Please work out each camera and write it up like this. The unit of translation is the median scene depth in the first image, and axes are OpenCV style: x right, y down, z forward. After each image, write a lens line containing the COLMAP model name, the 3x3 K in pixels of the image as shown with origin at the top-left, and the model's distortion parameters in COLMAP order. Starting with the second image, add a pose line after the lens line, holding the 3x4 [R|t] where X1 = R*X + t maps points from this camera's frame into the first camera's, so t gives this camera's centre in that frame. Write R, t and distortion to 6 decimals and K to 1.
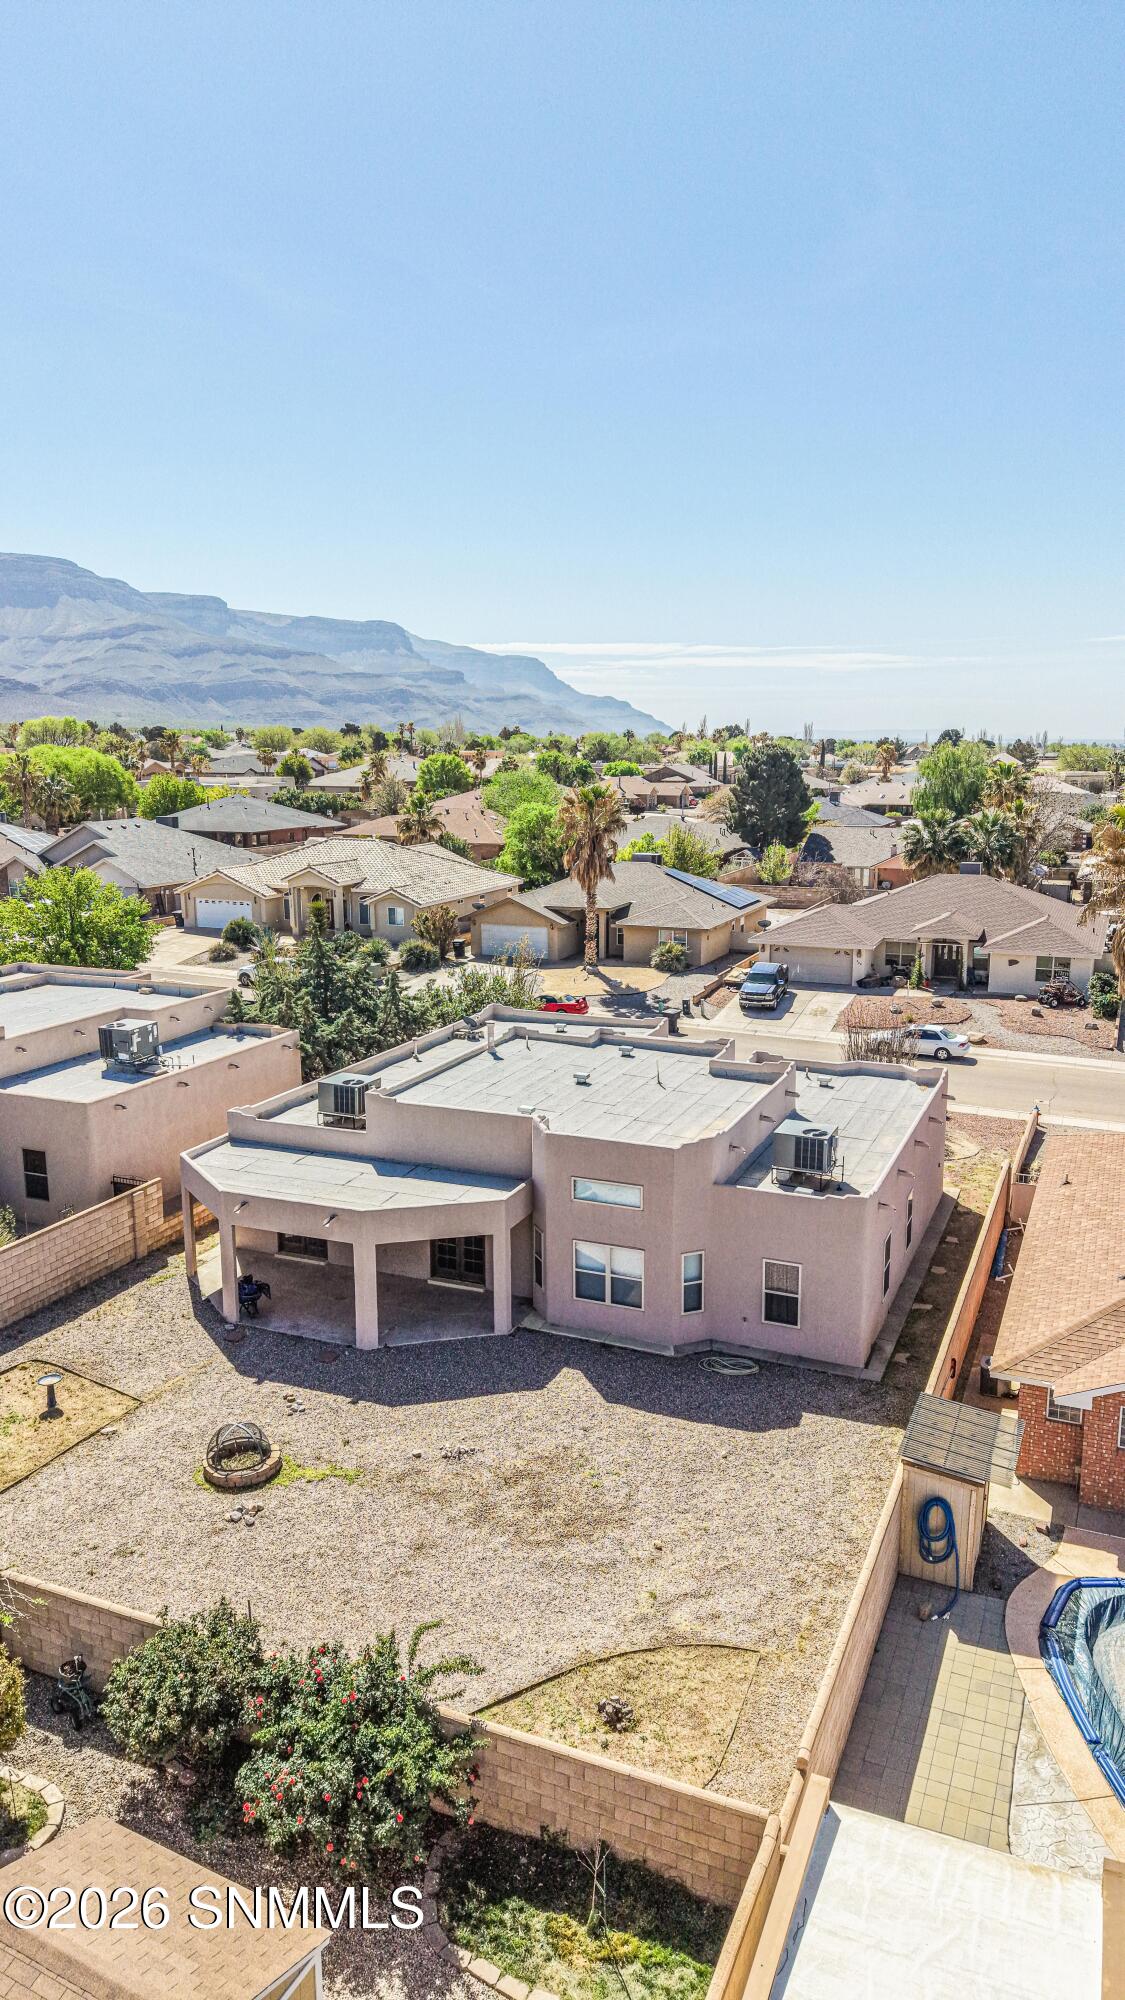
lens RADIAL K [[1331.3, 0, 562.5], [0, 1331.3, 1000.0], [0, 0, 1]] dist [0.040471, -0.044365]
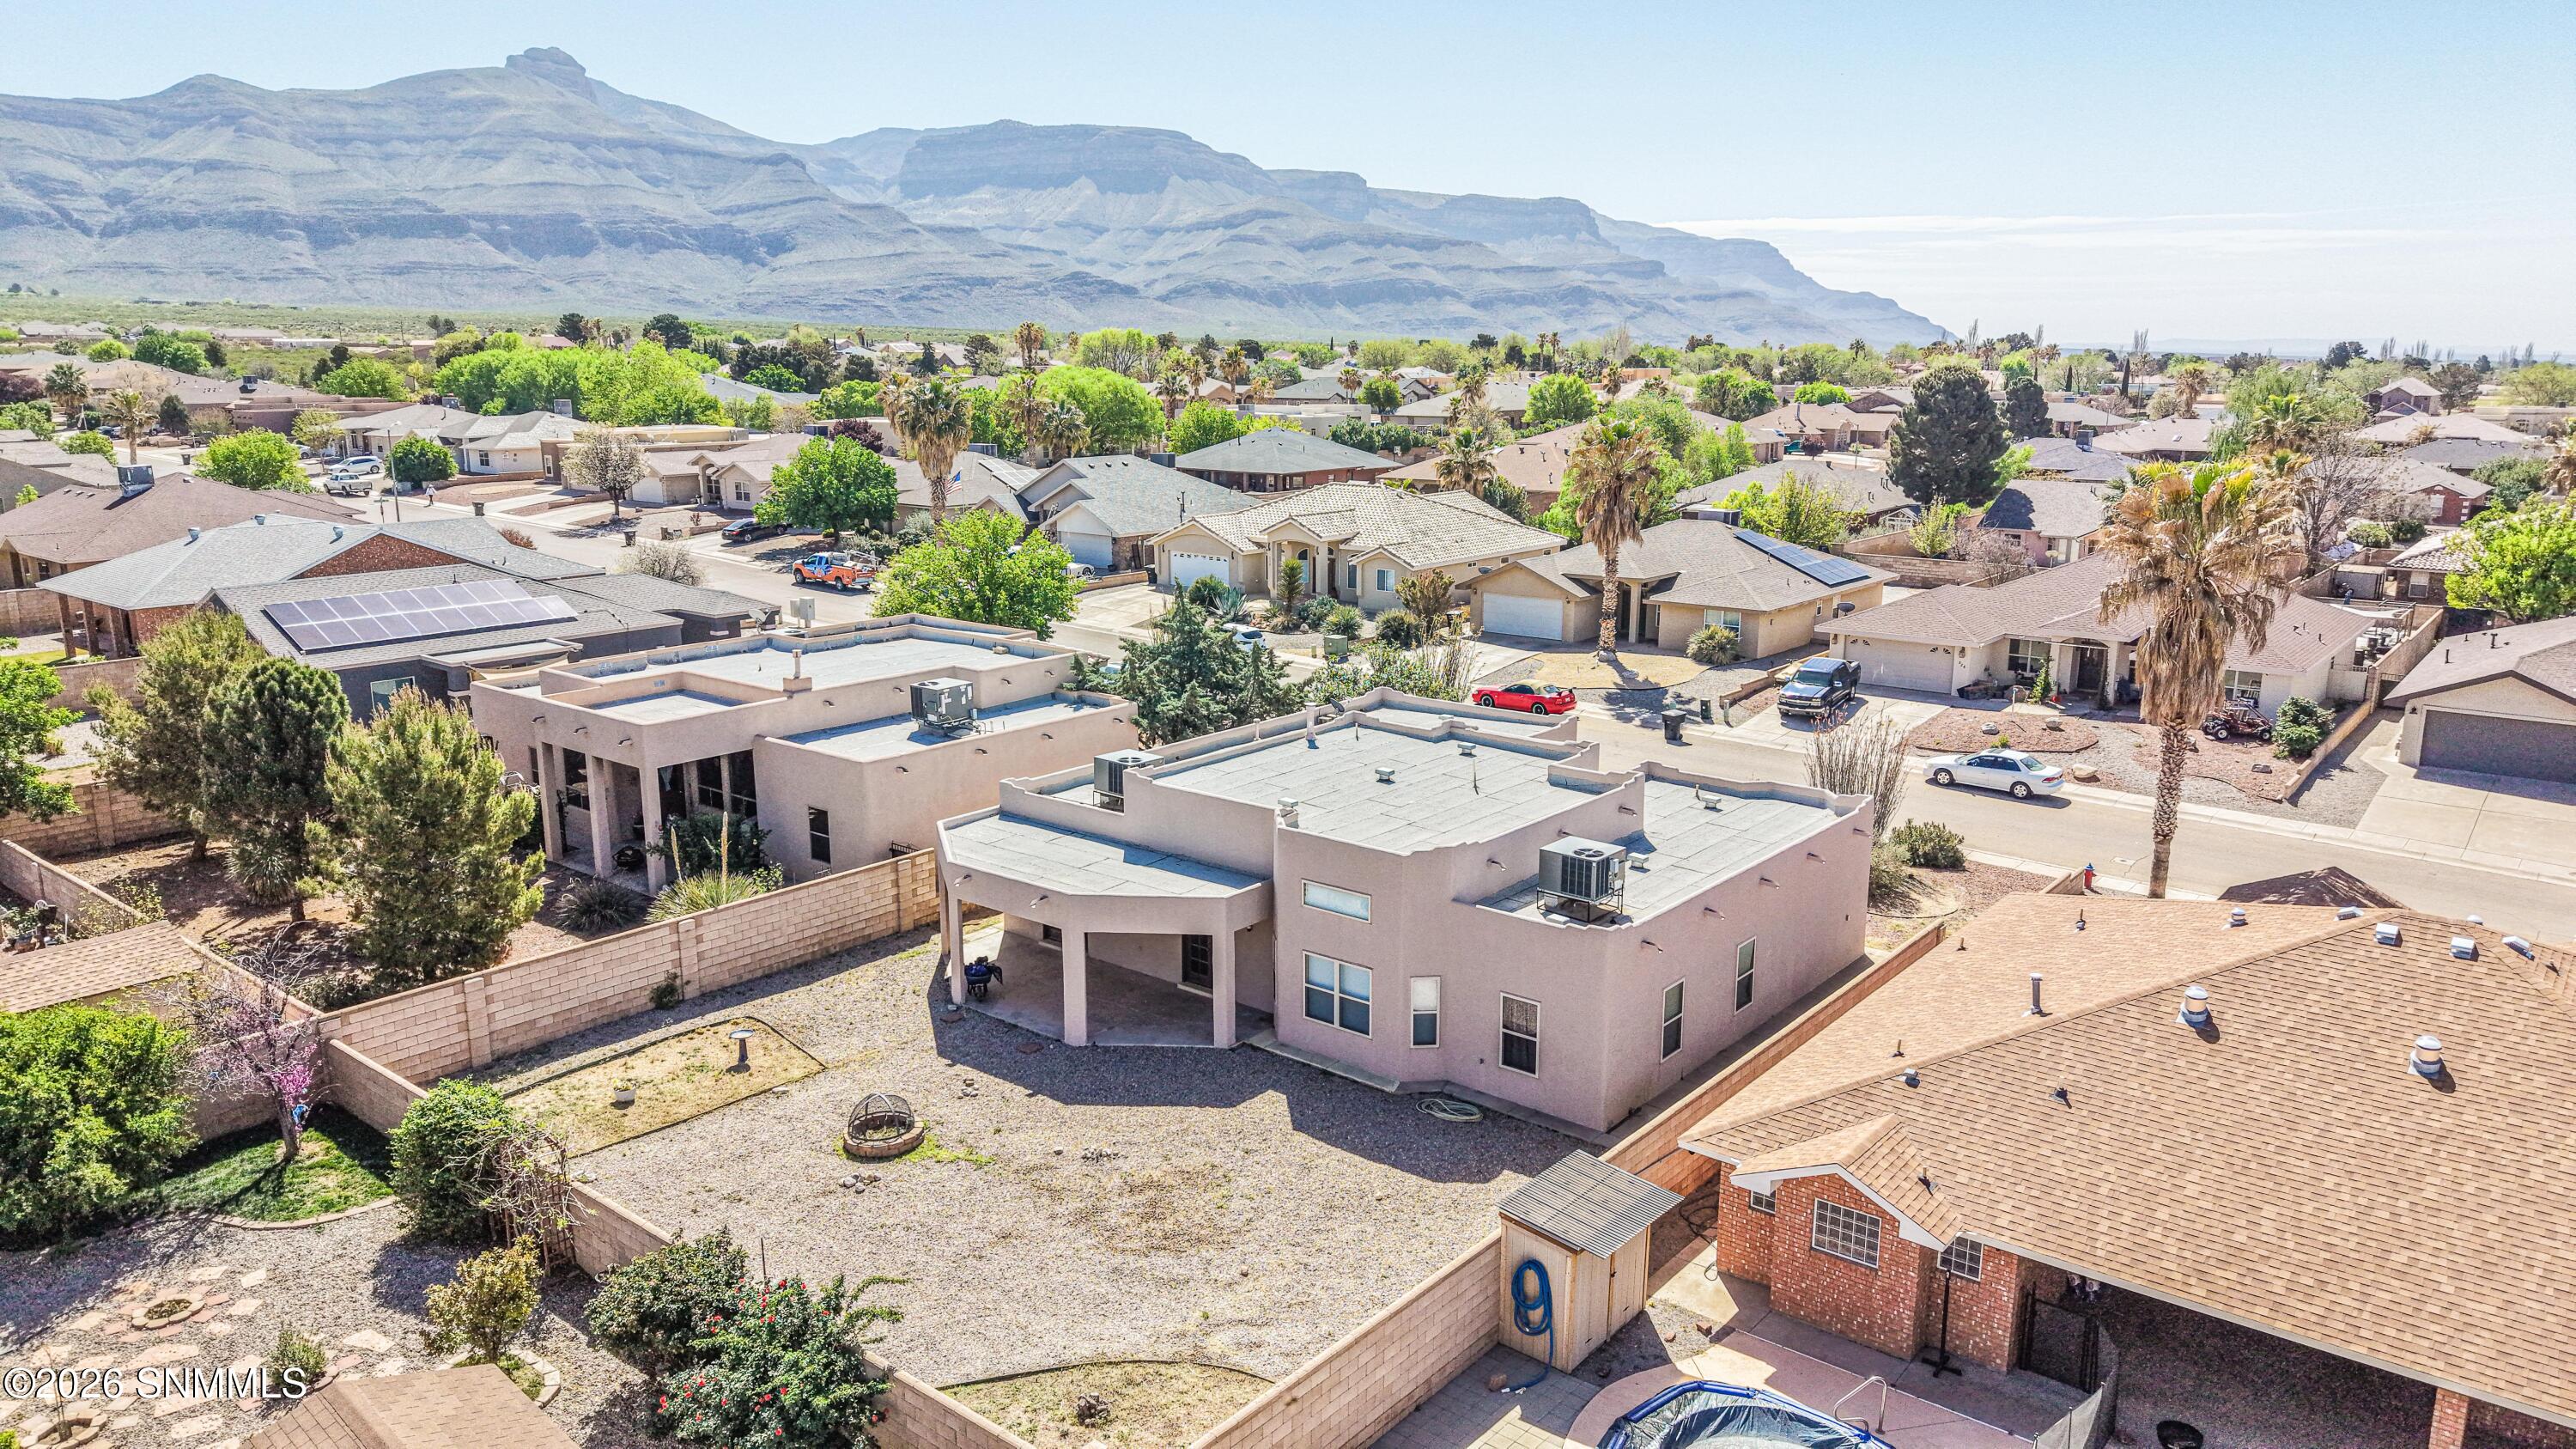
lens RADIAL K [[1715.0, 0, 1277.5], [0, 1715.0, 722.7], [0, 0, 1]] dist [0.040471, -0.044365]
pose [[0.959076, 0.061774, -0.276328, 0.233723], [-0.056461, 0.998036, 0.027149, -0.000088], [0.277462, -0.010436, 0.960680, -0.070648]]
